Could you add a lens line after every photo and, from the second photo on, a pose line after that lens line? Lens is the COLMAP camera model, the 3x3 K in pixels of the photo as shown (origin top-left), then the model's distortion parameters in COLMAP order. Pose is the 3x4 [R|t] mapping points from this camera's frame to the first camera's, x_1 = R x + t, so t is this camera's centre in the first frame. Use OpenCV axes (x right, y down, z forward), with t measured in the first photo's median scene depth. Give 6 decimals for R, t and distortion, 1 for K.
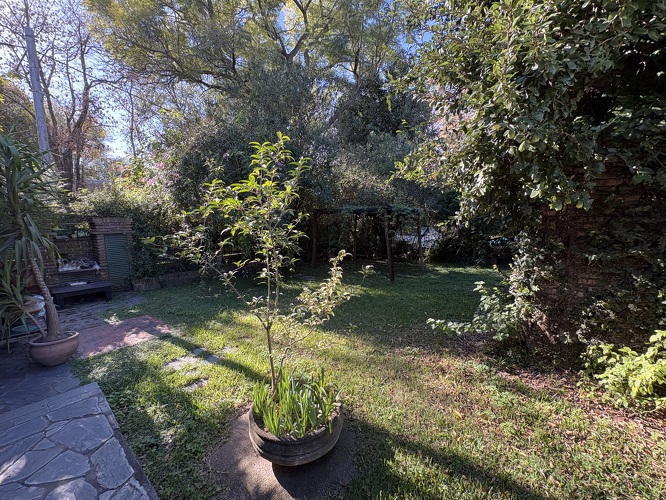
lens RADIAL K [[263.0, 0, 332.5], [0, 263.0, 249.4], [0, 0, 1]] dist [0.001725, -0.000960]
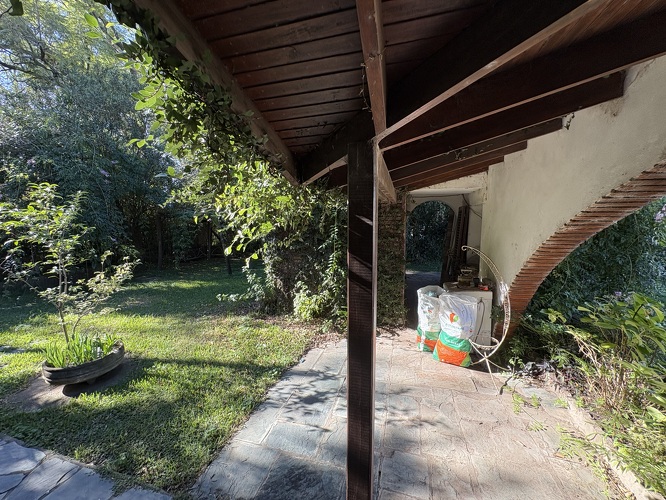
lens RADIAL K [[263.0, 0, 333.5], [0, 263.0, 250.3], [0, 0, 1]] dist [0.001725, -0.000960]
pose [[0.913918, -0.047427, 0.403120, 0.487322], [0.043439, 0.998875, 0.019036, 0.018430], [-0.403569, 0.000114, 0.914949, -0.811438]]
